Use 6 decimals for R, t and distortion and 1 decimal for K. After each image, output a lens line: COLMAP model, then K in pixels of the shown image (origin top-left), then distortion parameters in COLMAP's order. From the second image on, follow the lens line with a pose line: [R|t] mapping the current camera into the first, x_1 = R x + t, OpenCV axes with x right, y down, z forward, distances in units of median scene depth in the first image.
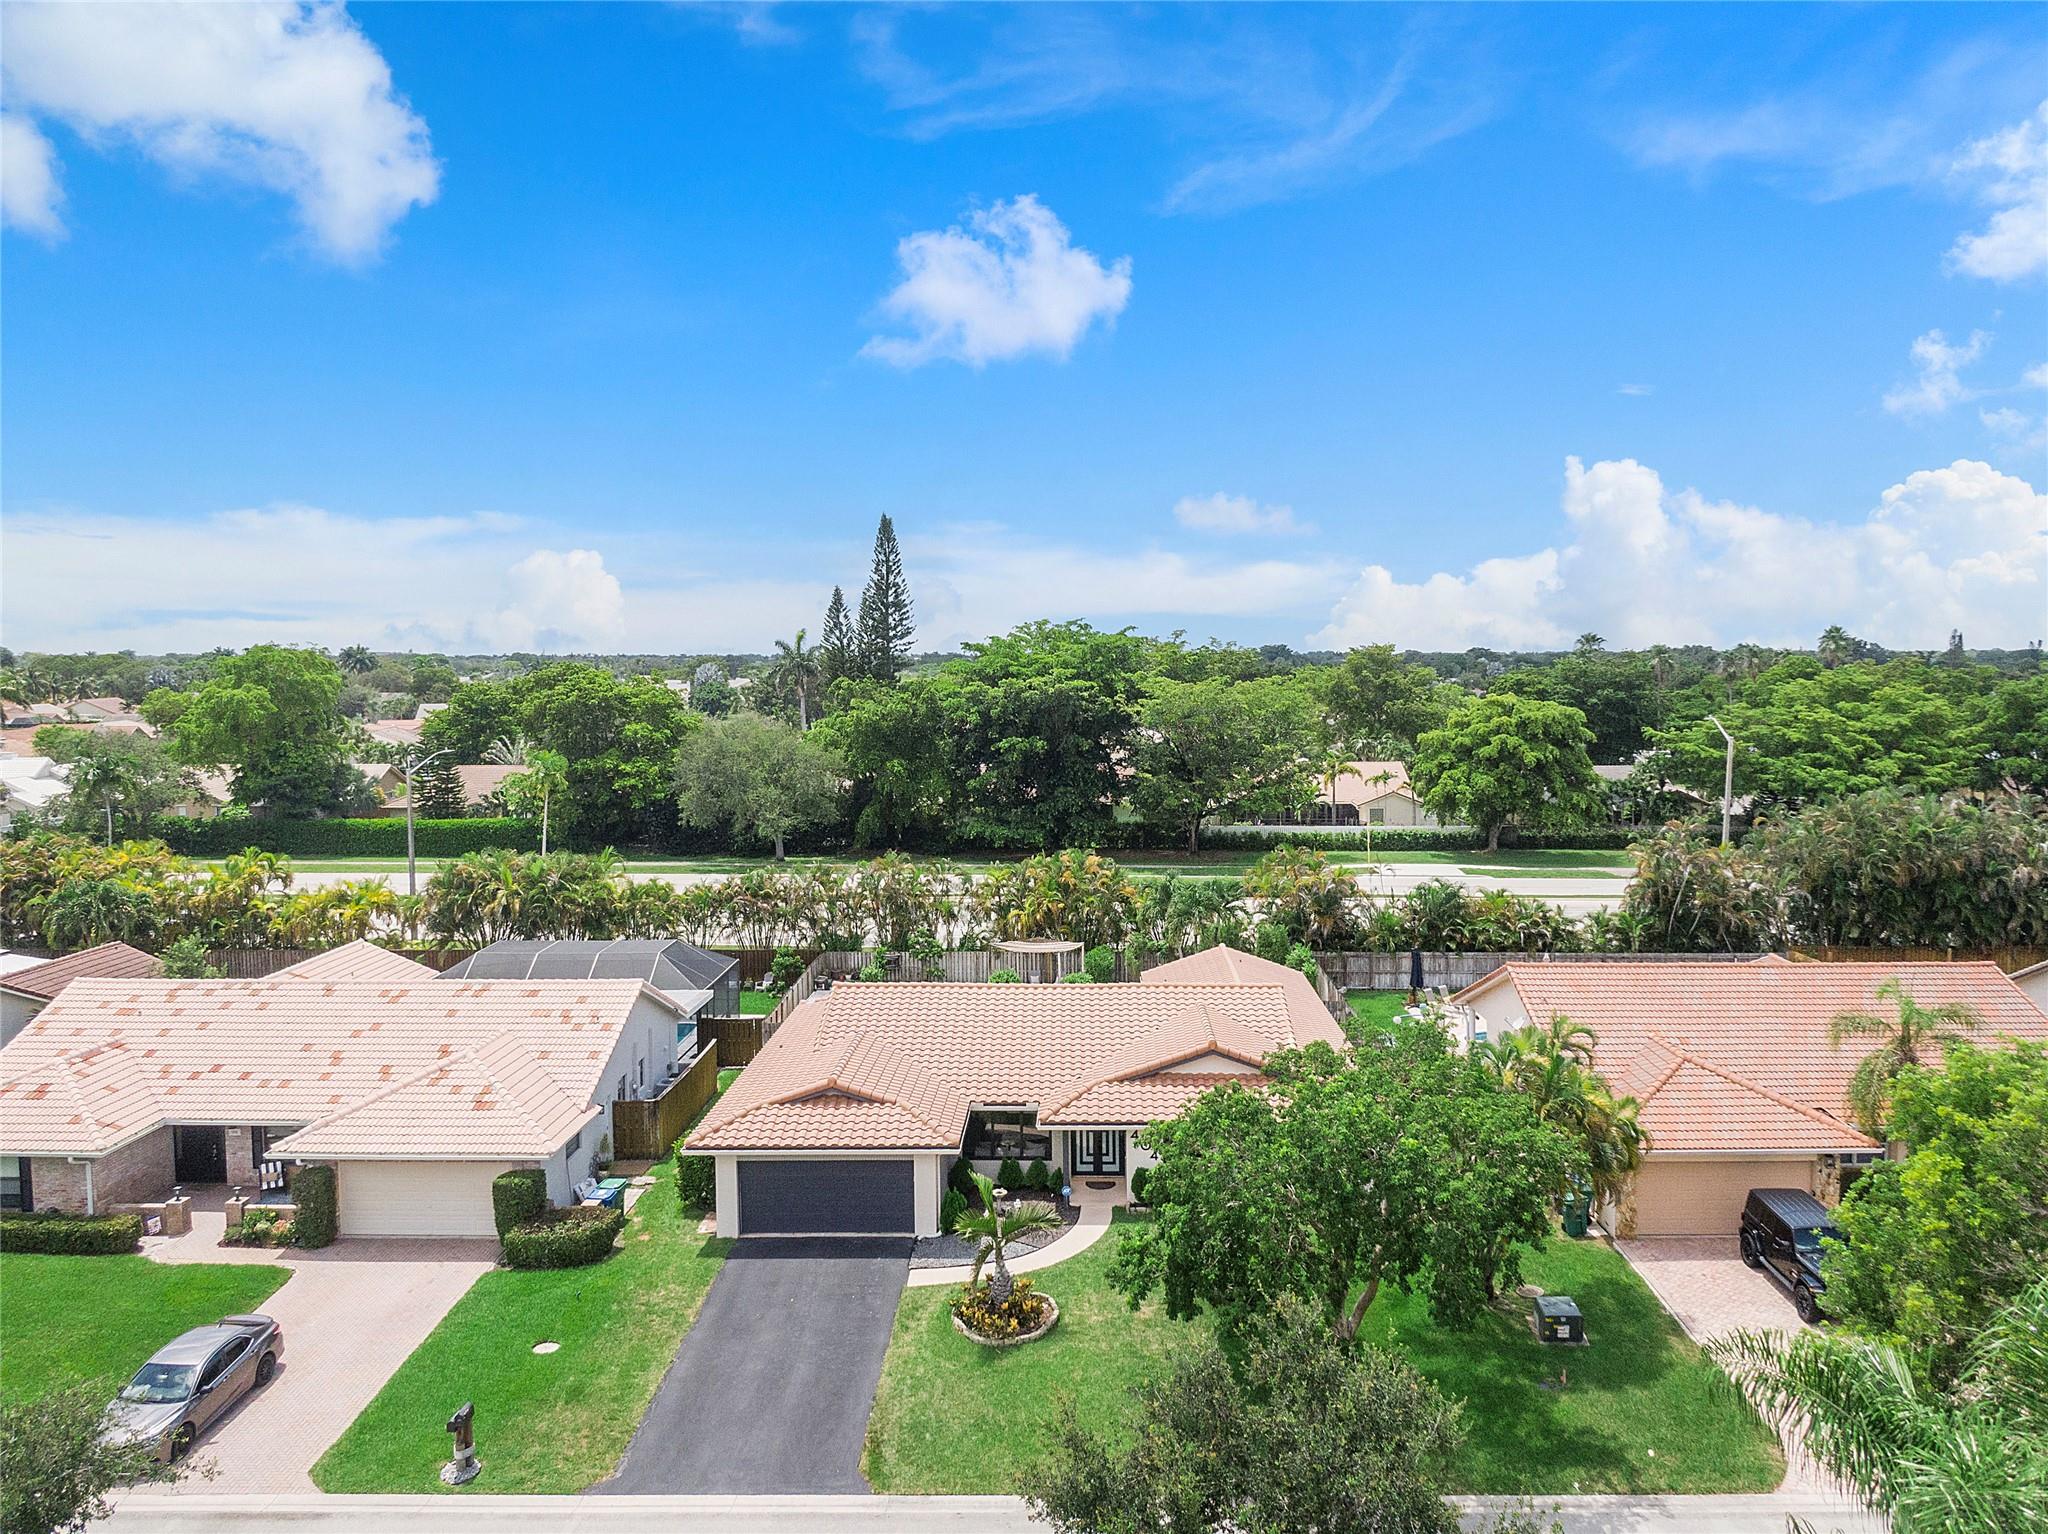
lens RADIAL K [[1436.5, 0, 1048.2], [0, 1436.5, 765.0], [0, 0, 1]] dist [0.030287, -0.043269]
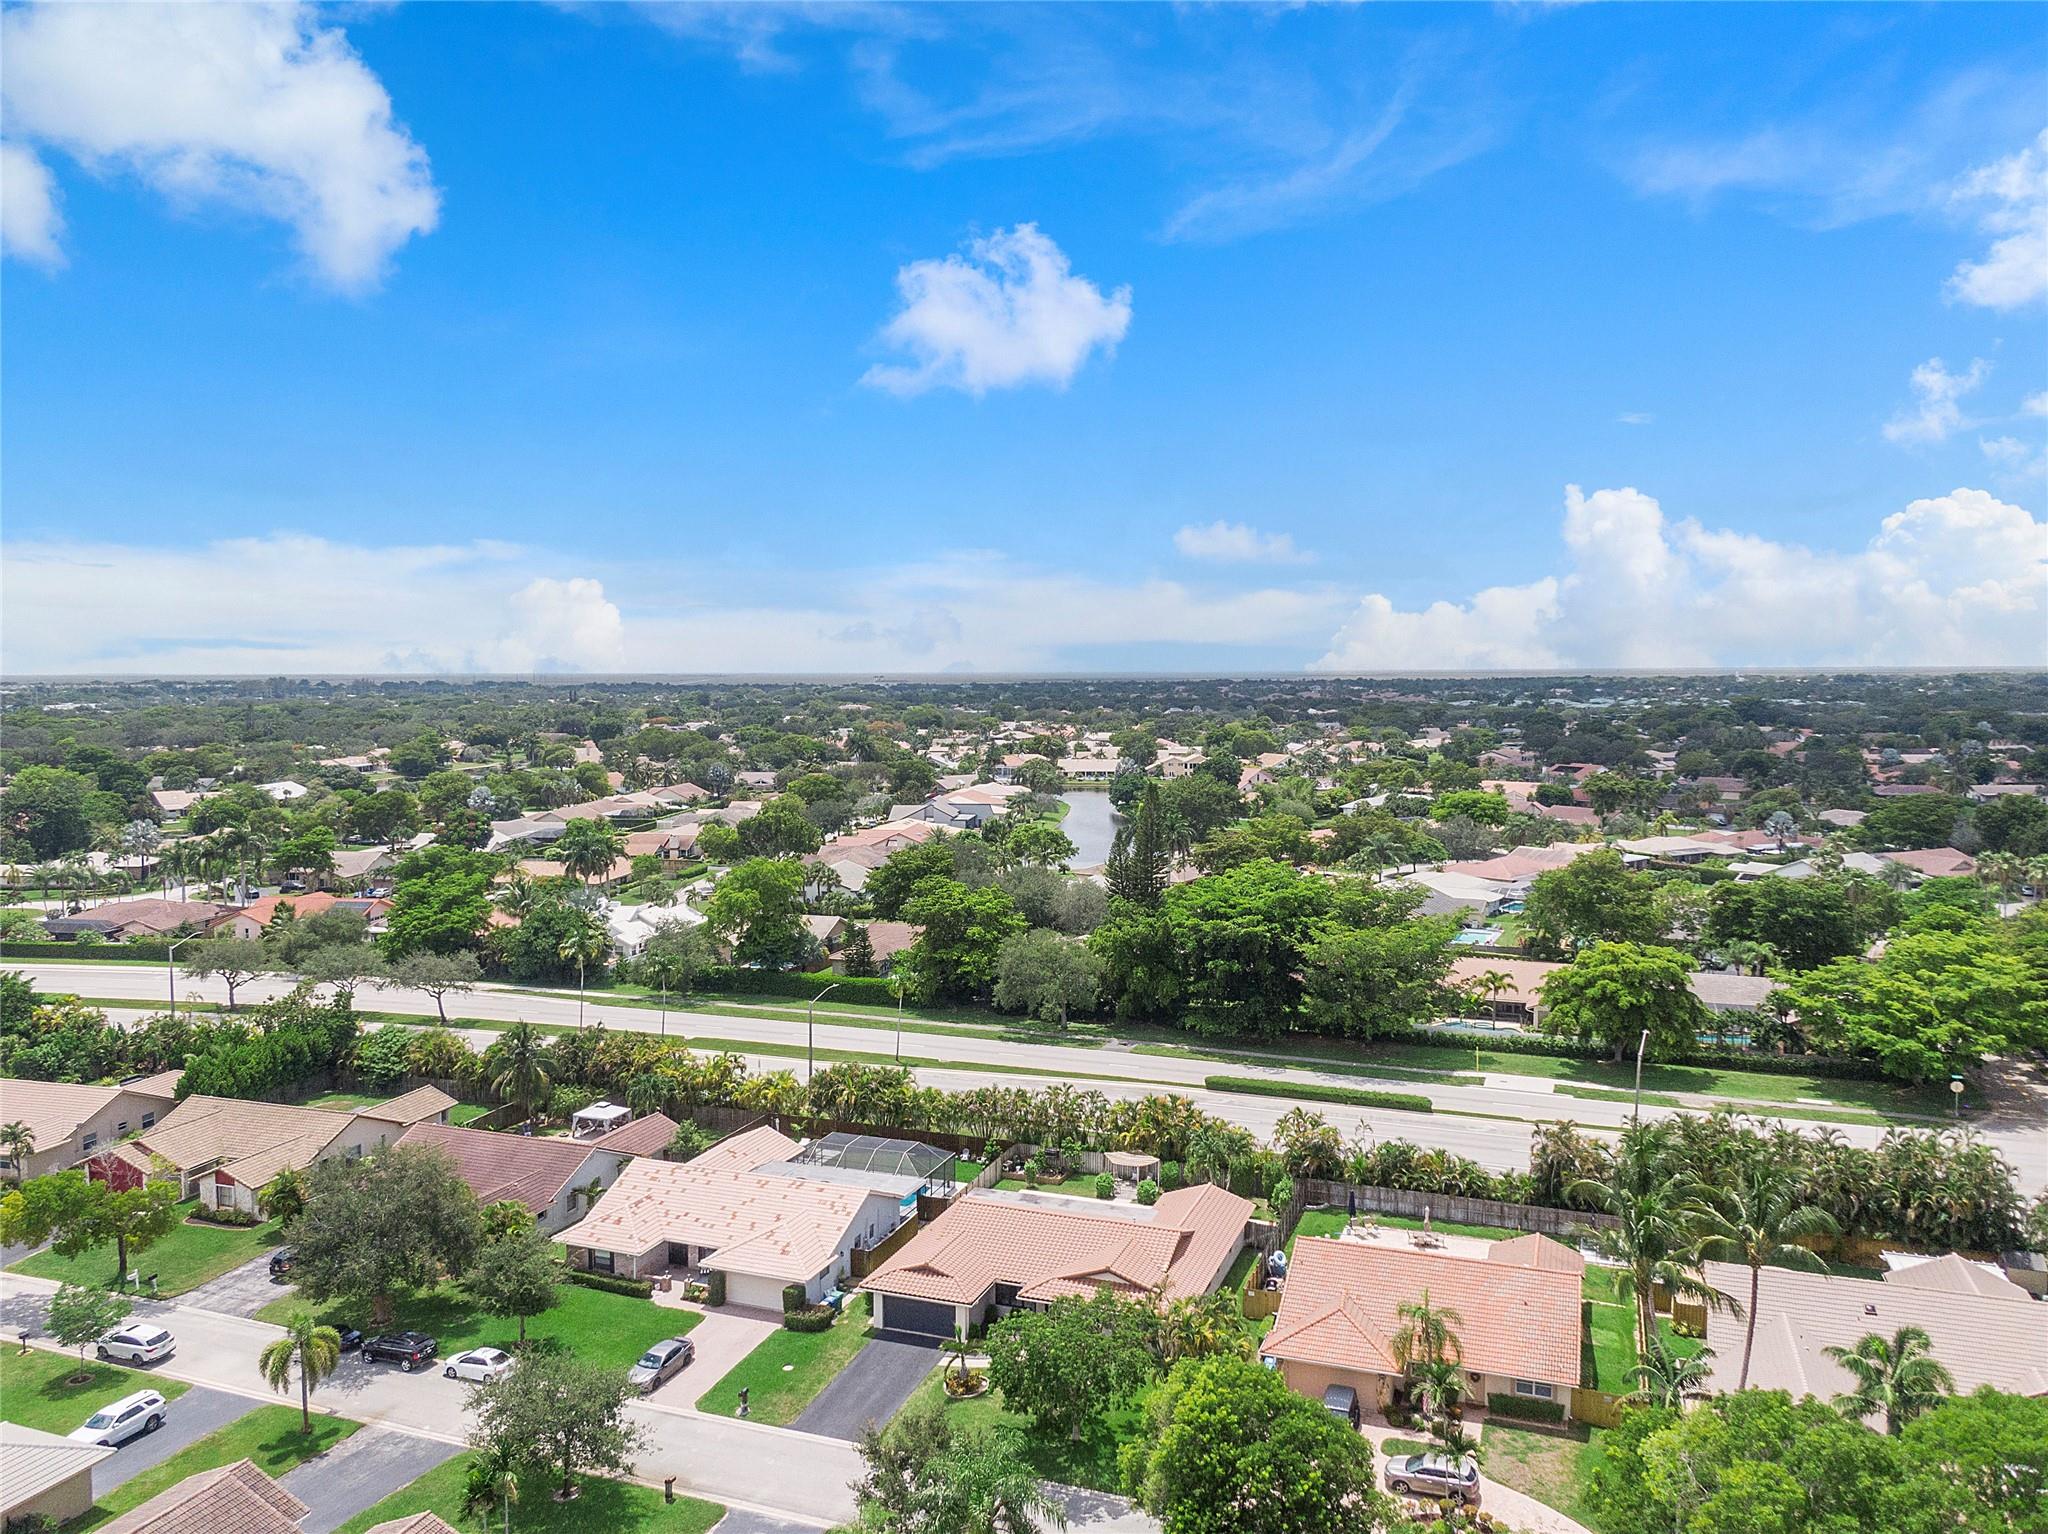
lens RADIAL K [[1476.4, 0, 1058.9], [0, 1476.4, 762.8], [0, 0, 1]] dist [0.072310, -0.147490]
pose [[0.943435, 0.029010, -0.330286, 0.736735], [-0.026715, 0.999577, 0.011486, -0.550334], [0.330480, -0.002012, 0.943811, -1.021678]]
